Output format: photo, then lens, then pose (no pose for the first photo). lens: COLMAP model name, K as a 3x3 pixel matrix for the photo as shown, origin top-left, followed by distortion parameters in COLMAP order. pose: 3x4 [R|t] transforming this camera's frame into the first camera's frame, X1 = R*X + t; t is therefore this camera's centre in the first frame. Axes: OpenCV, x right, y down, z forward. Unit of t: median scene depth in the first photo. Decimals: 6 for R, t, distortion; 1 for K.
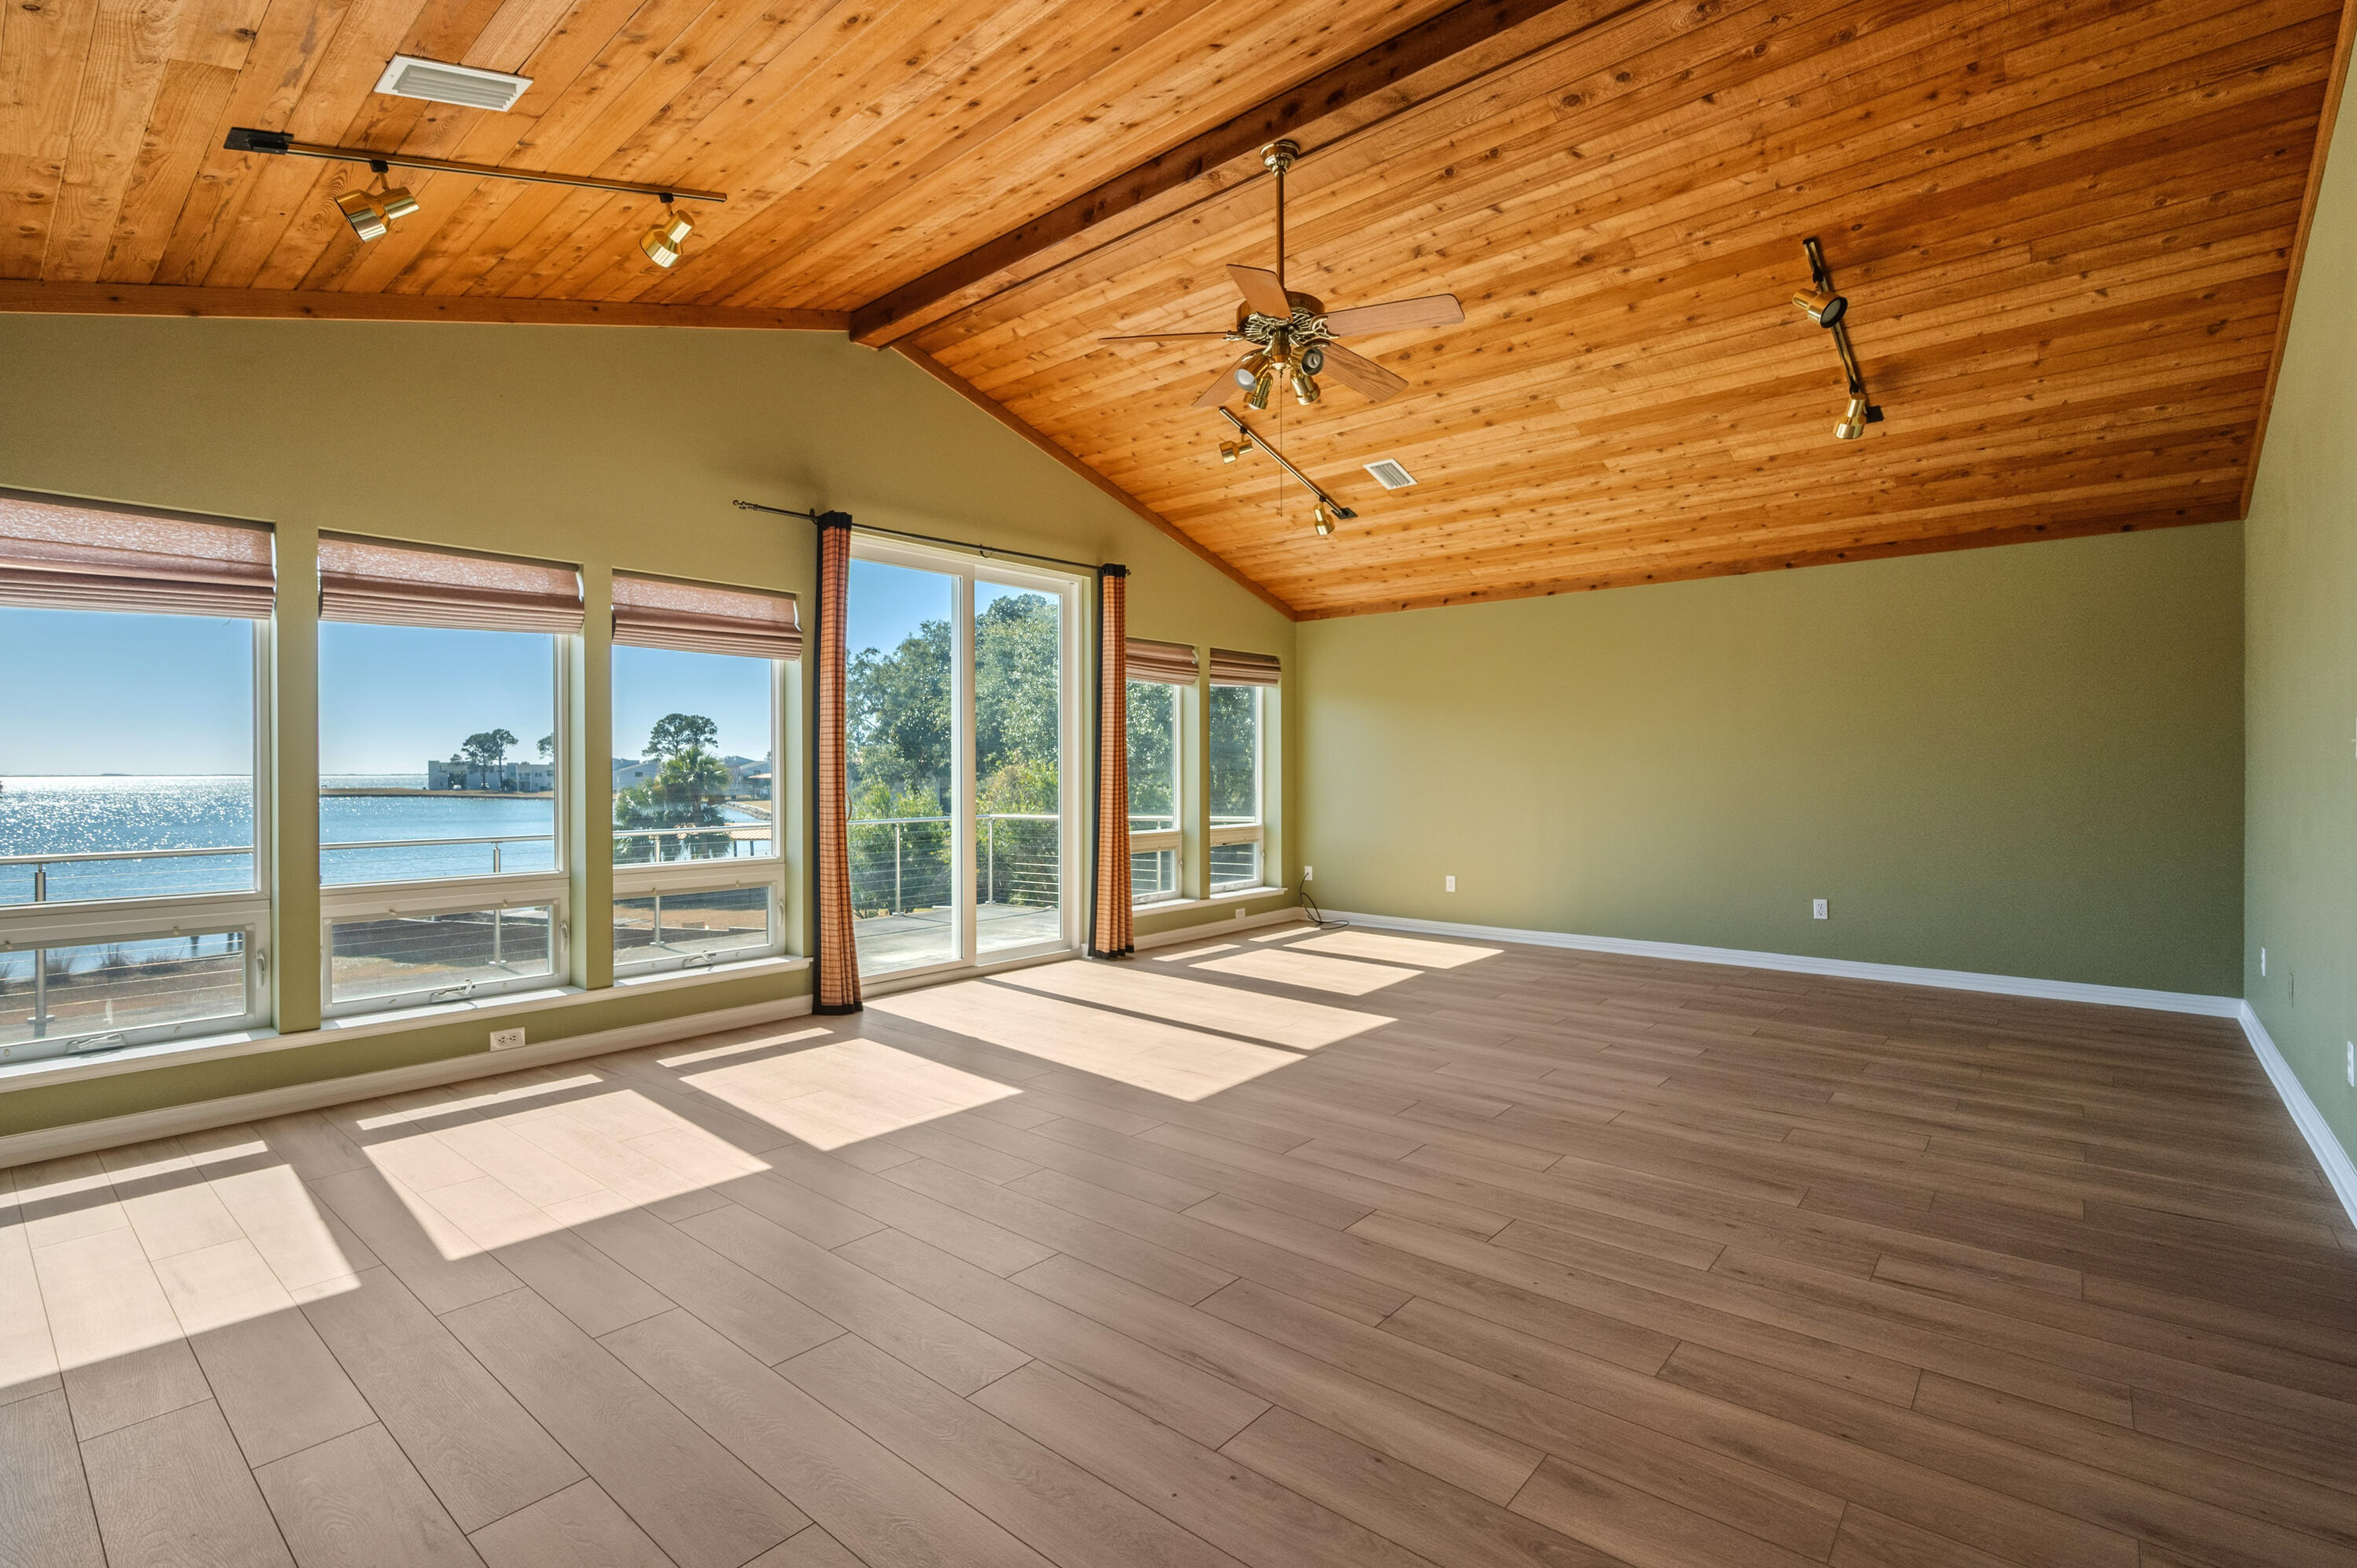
lens RADIAL K [[1092.0, 0, 1199.8], [0, 1092.0, 771.2], [0, 0, 1]] dist [0.001971, -0.000546]
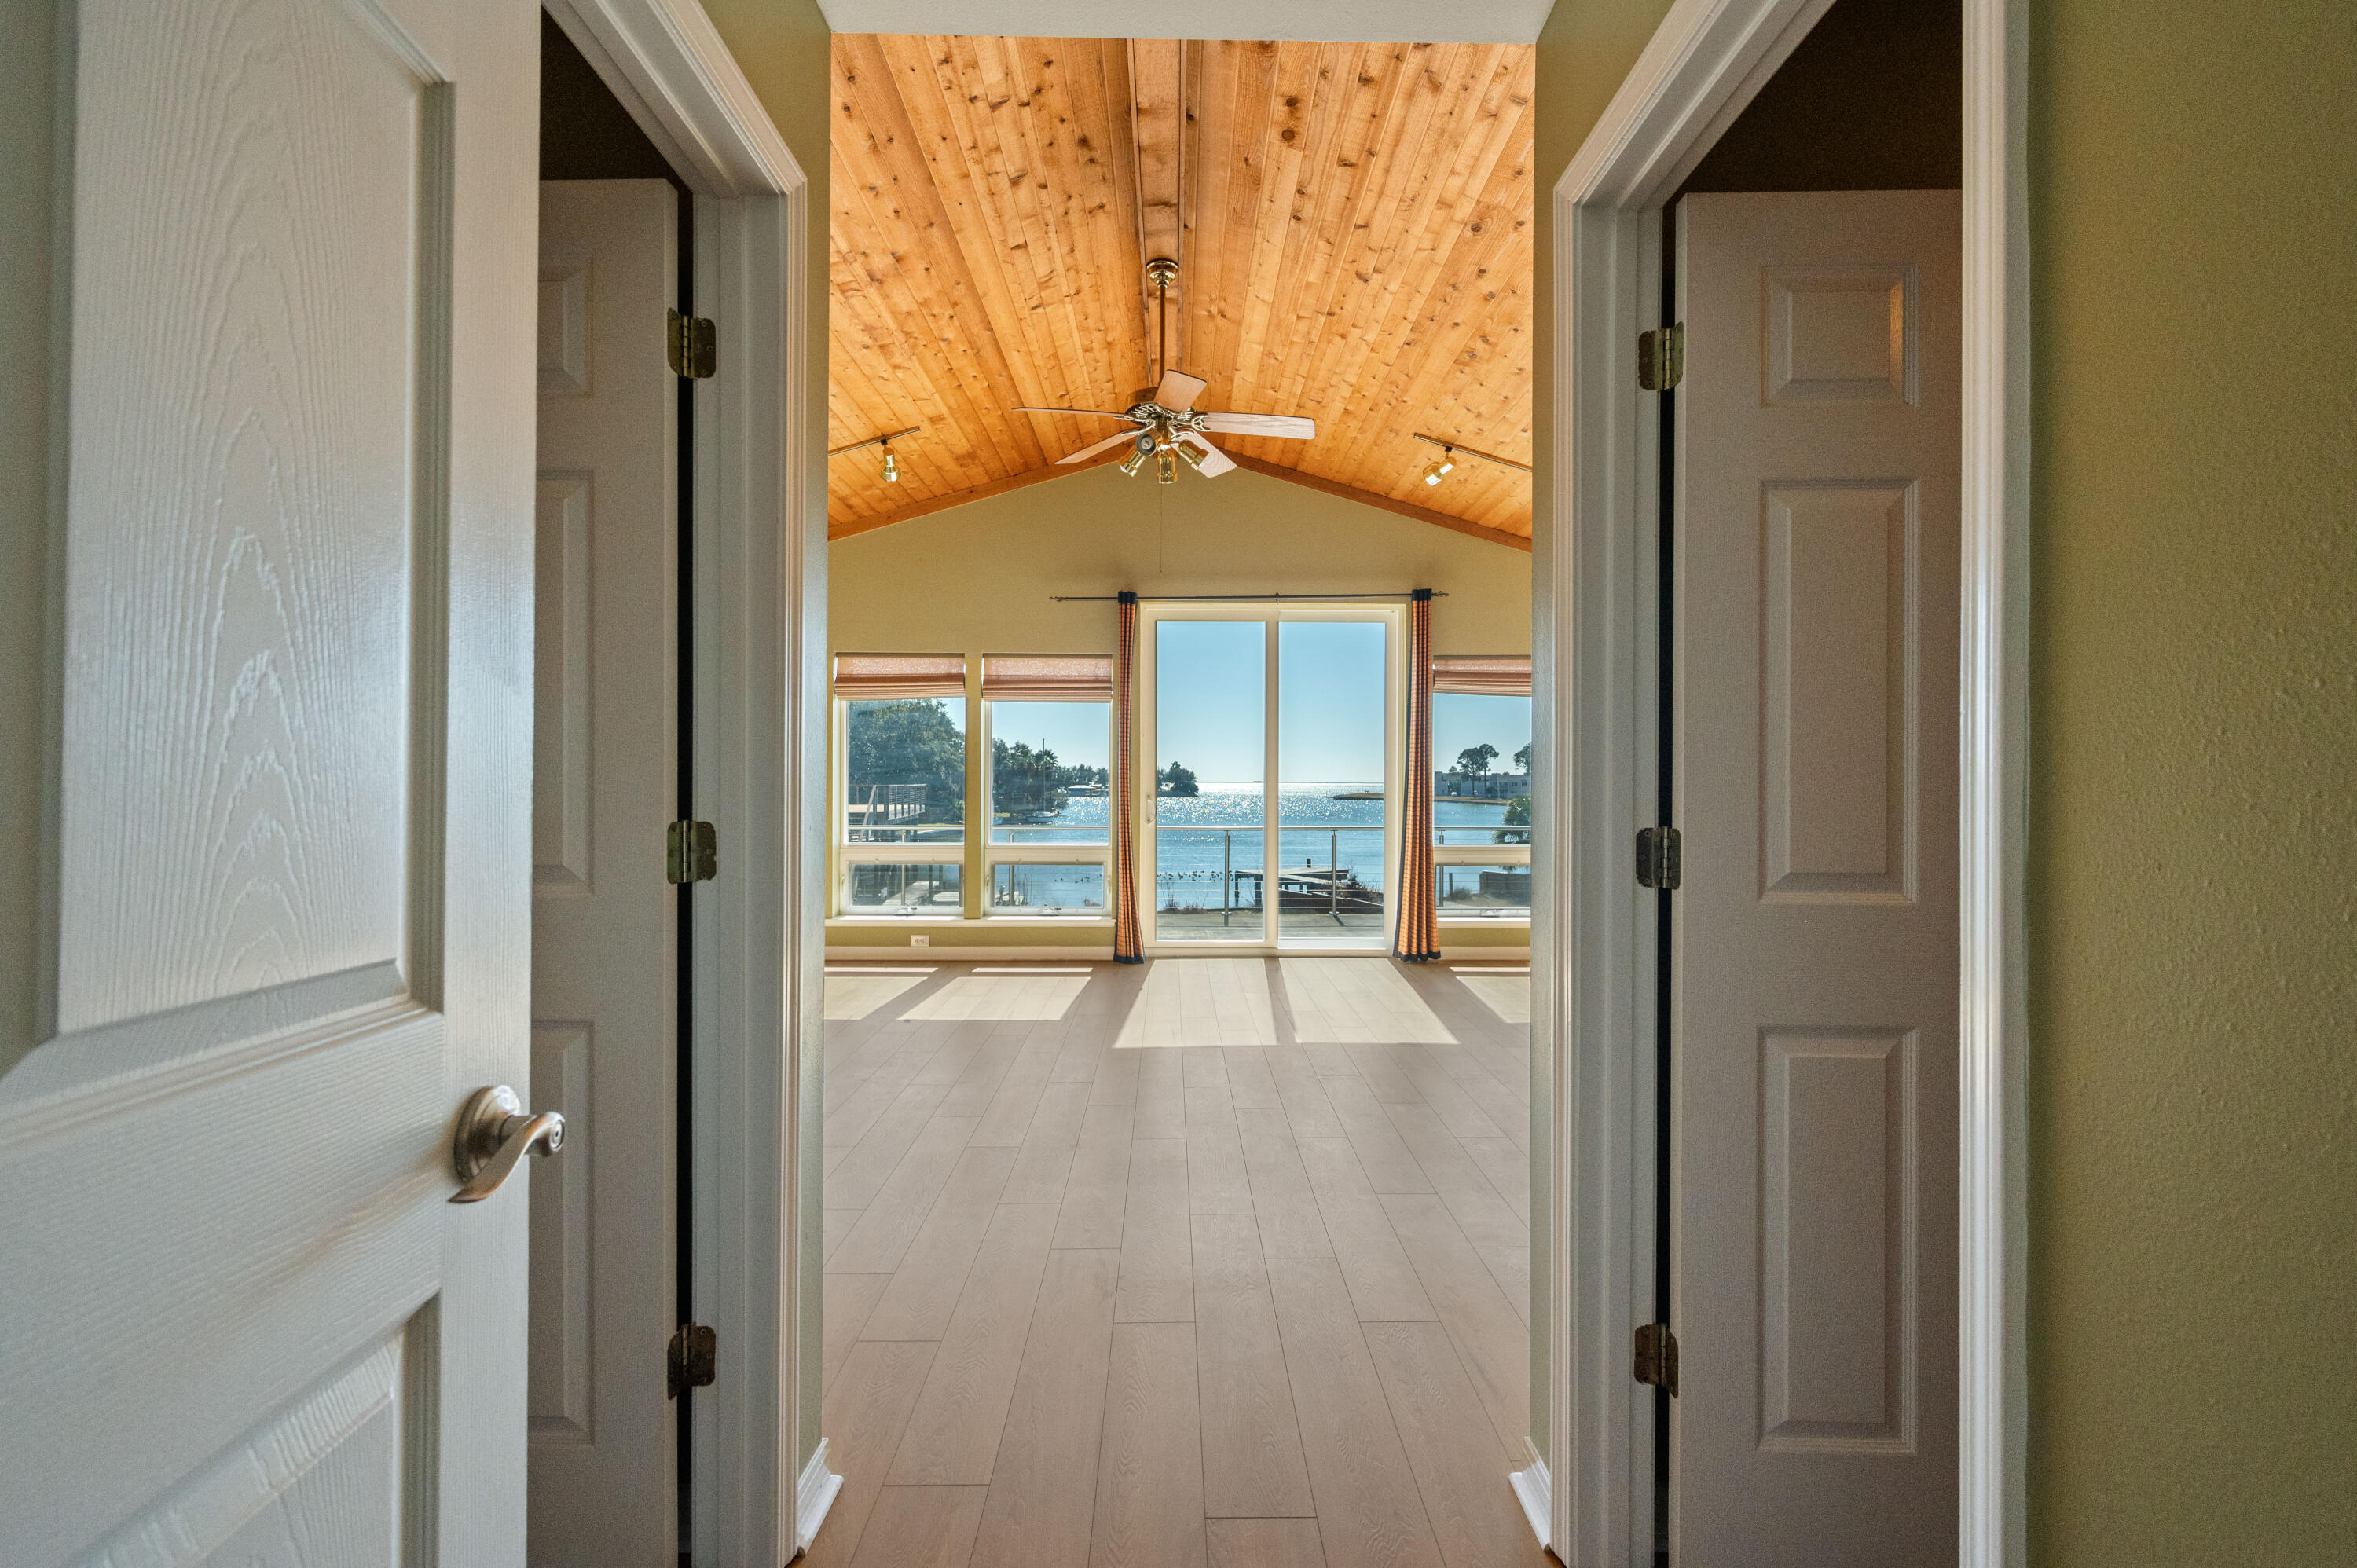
lens RADIAL K [[1092.0, 0, 1175.5], [0, 1092.0, 783.6], [0, 0, 1]] dist [0.001971, -0.000546]
pose [[0.639674, 0.007980, -0.768605, 0.751425], [-0.006662, 0.999966, 0.004838, -0.006831], [0.768618, 0.002026, 0.639705, 0.185177]]
